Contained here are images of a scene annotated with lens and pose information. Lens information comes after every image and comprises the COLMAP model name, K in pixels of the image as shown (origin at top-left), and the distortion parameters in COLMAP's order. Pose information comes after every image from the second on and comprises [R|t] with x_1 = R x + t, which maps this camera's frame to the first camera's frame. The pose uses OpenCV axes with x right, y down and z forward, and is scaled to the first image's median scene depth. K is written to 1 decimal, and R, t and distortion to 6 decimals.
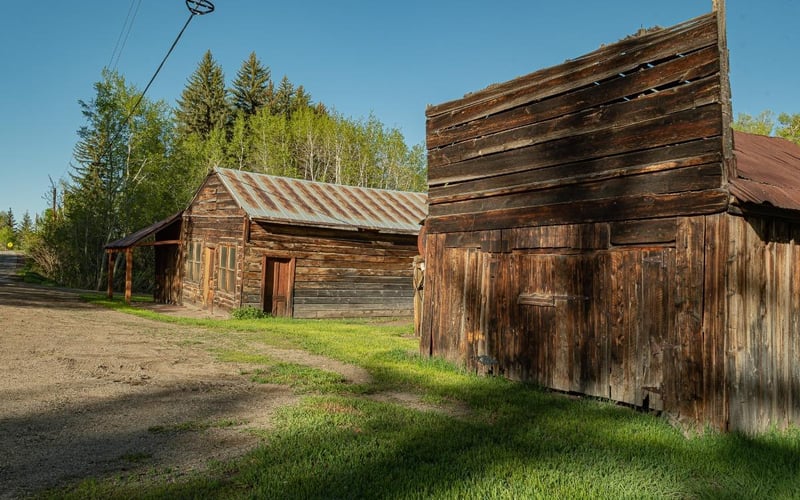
lens RADIAL K [[600.5, 0, 400.0], [0, 600.5, 250.0], [0, 0, 1]] dist [0.004229, 0.000968]
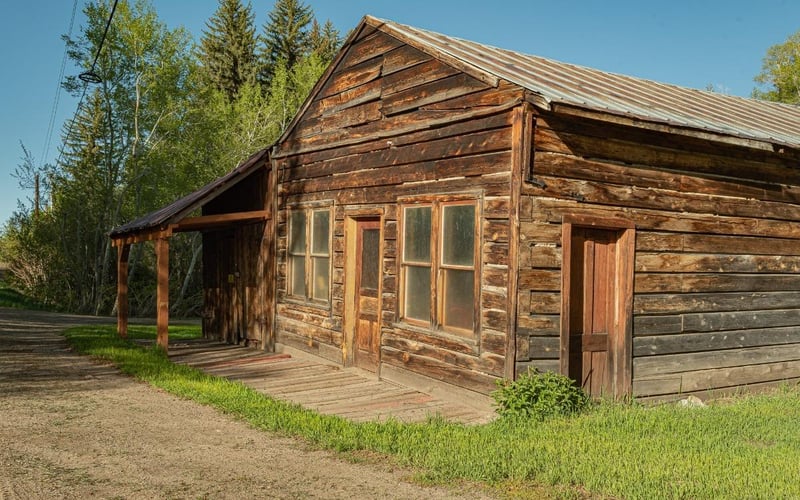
lens RADIAL K [[721.4, 0, 400.0], [0, 721.4, 250.0], [0, 0, 1]] dist [-0.001574, -0.006572]
pose [[0.997281, -0.032299, -0.066234, -0.265378], [0.032229, 0.999478, -0.002116, 0.021306], [0.066268, -0.000025, 0.997802, 0.525182]]
